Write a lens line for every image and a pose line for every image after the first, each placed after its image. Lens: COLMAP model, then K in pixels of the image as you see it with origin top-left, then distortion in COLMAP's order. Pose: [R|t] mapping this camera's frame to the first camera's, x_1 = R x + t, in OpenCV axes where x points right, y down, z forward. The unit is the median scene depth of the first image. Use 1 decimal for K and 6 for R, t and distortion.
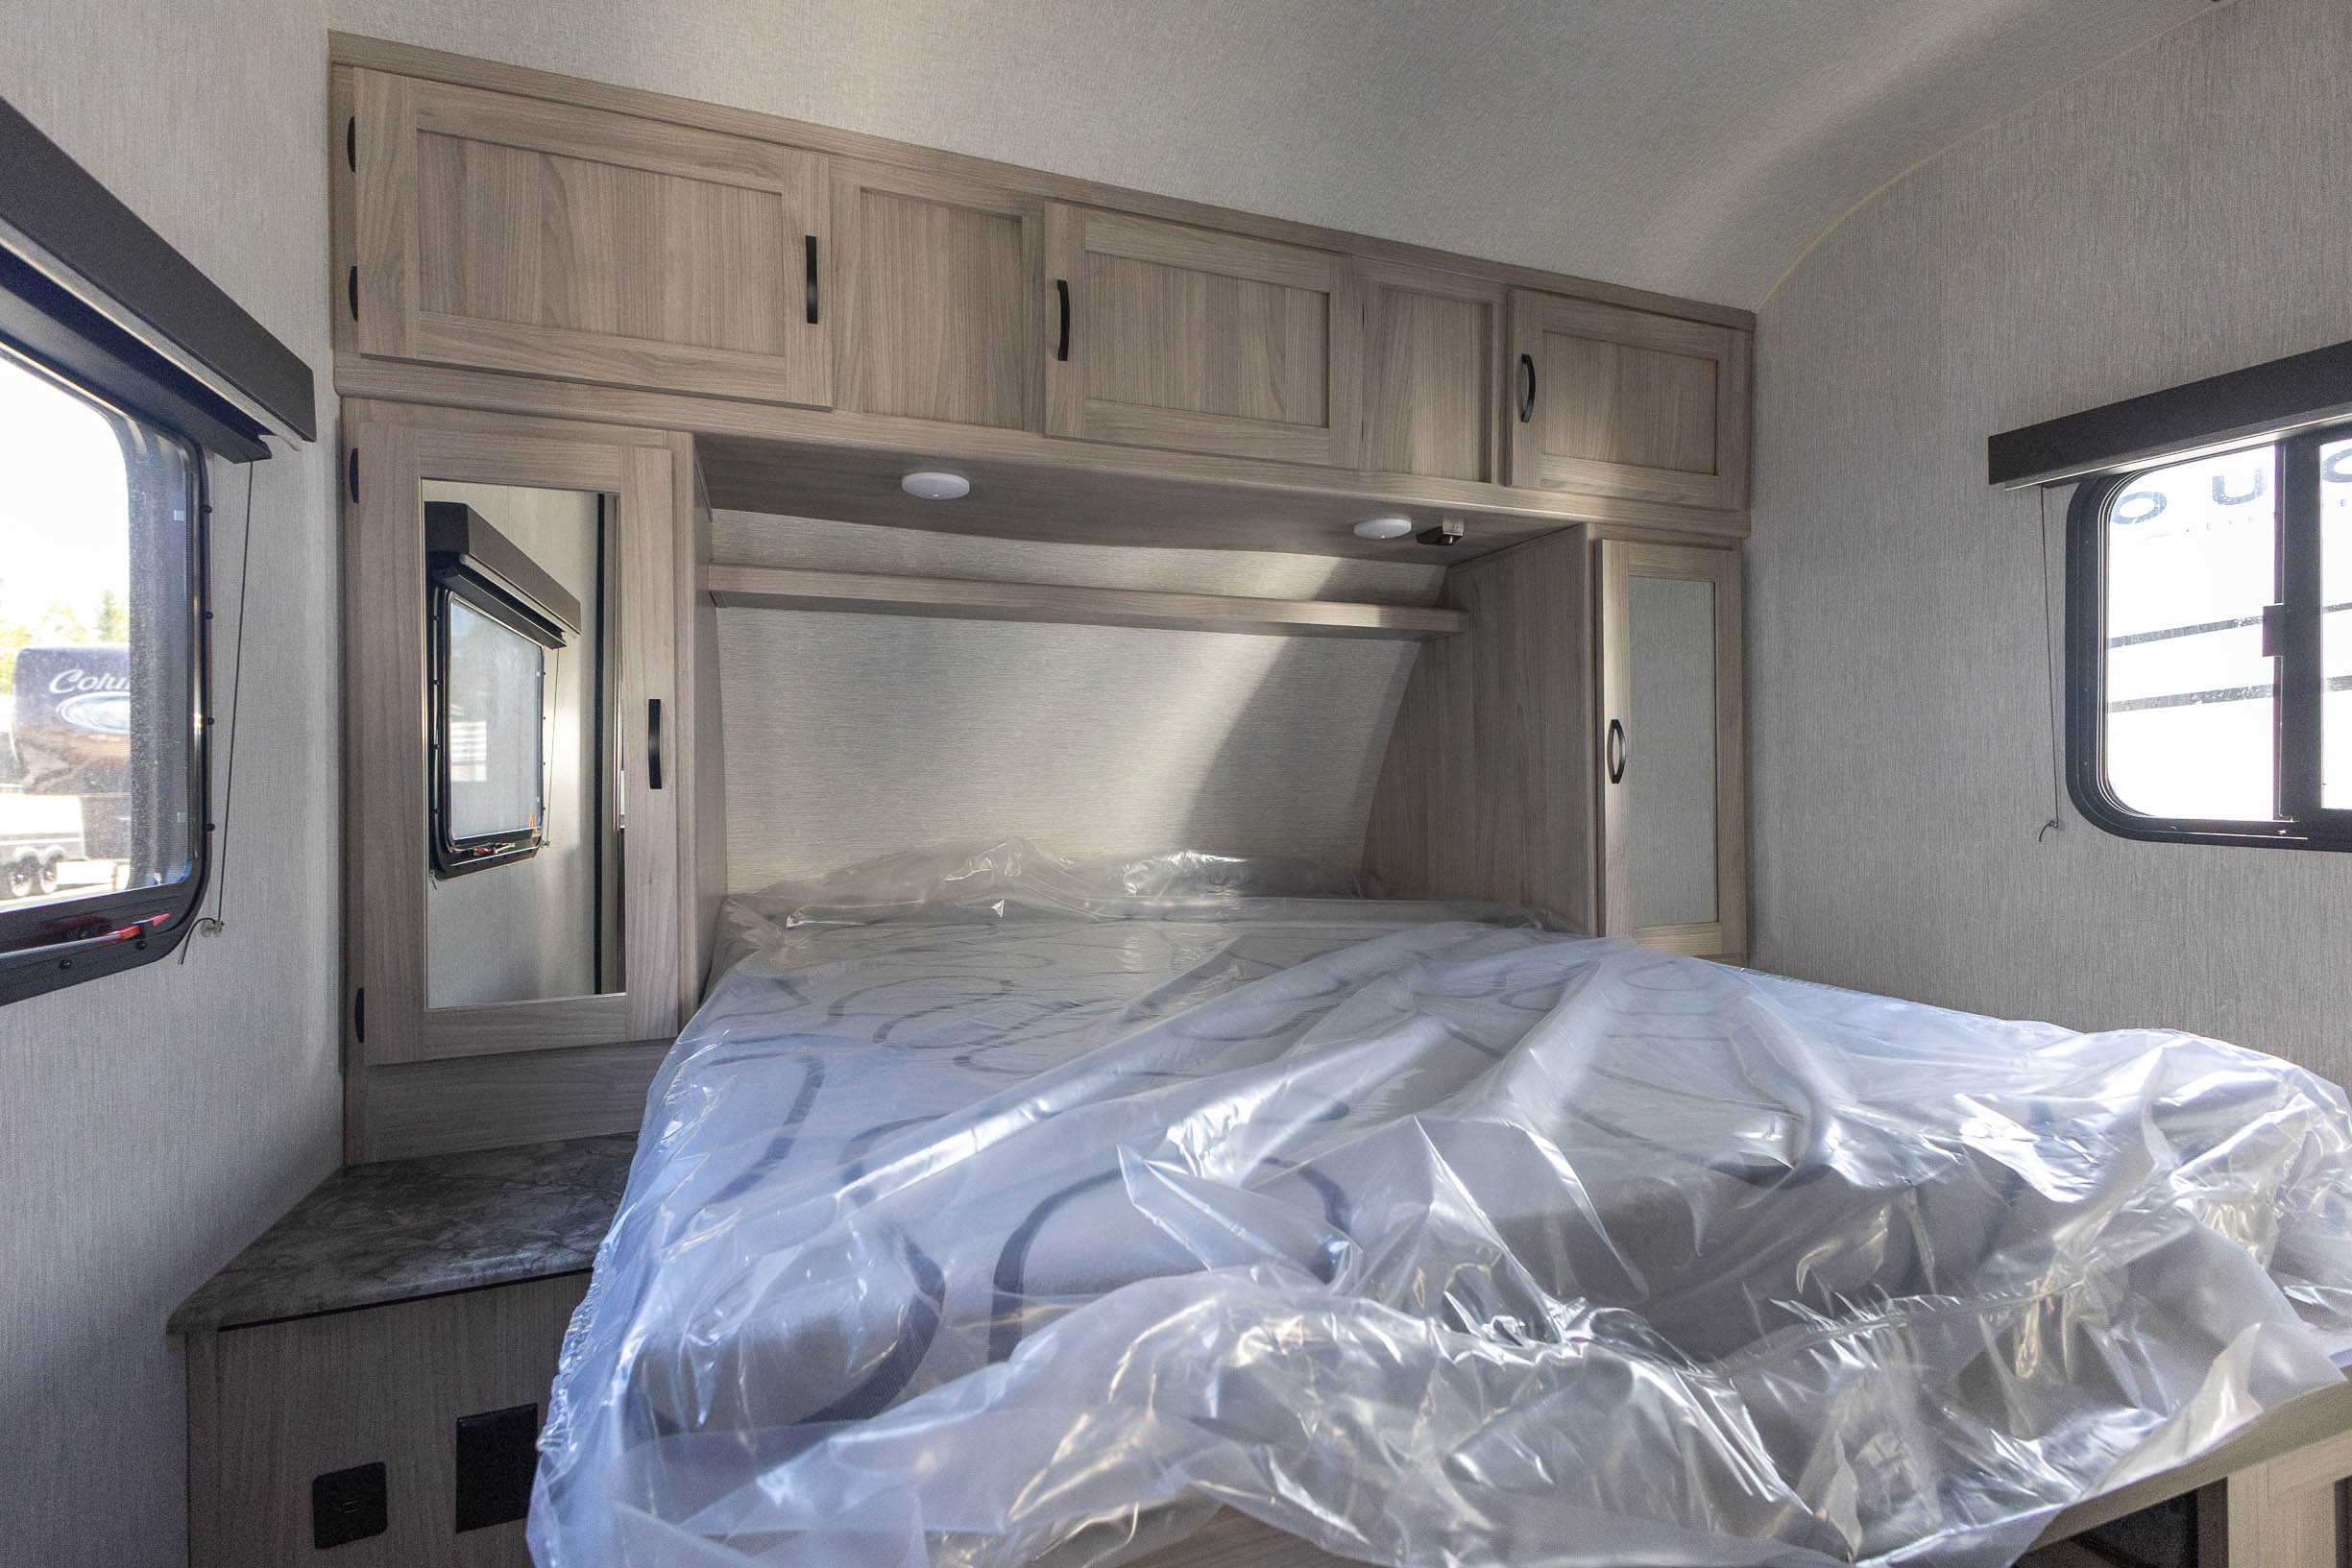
lens RADIAL K [[1030.8, 0, 1176.0], [0, 1030.8, 784.0], [0, 0, 1]] dist [0.001360, 0.000187]
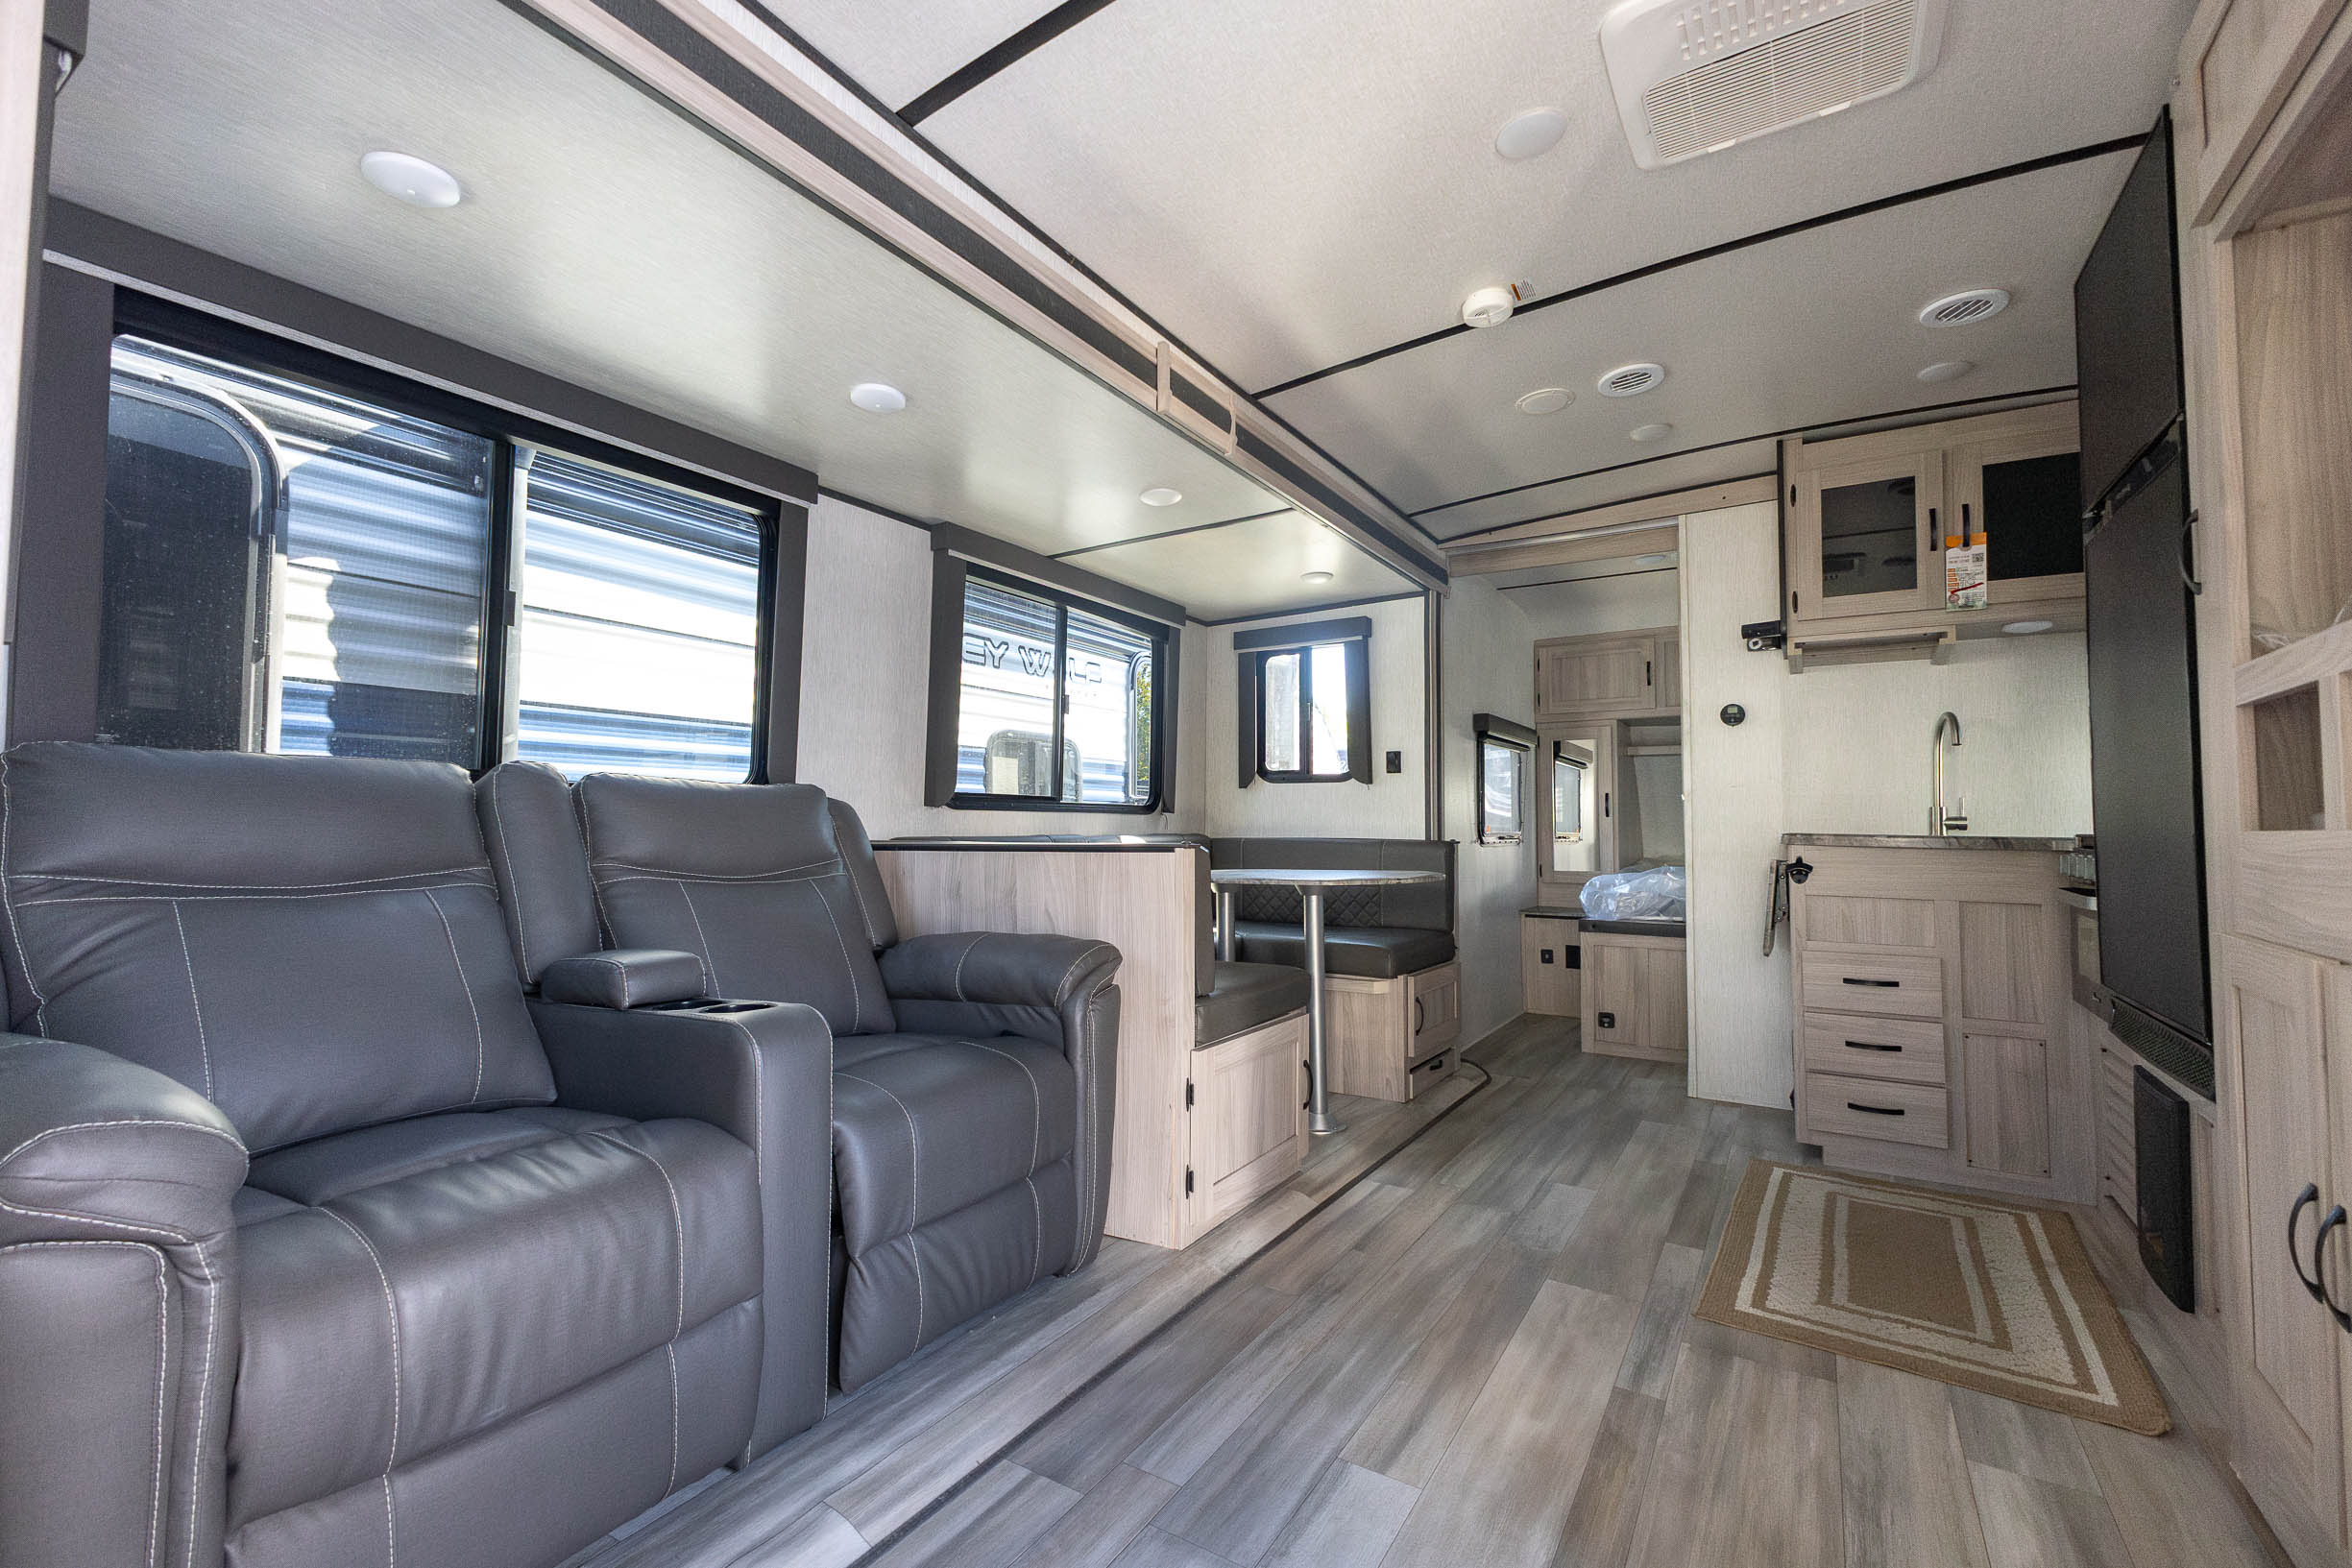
lens RADIAL K [[1030.8, 0, 1176.0], [0, 1030.8, 784.0], [0, 0, 1]] dist [0.001360, 0.000187]
pose [[0.605851, -0.030261, -0.795002, 1.619968], [-0.011209, 0.998853, -0.046562, 0.081842], [0.795499, 0.037121, 0.604817, -2.673976]]
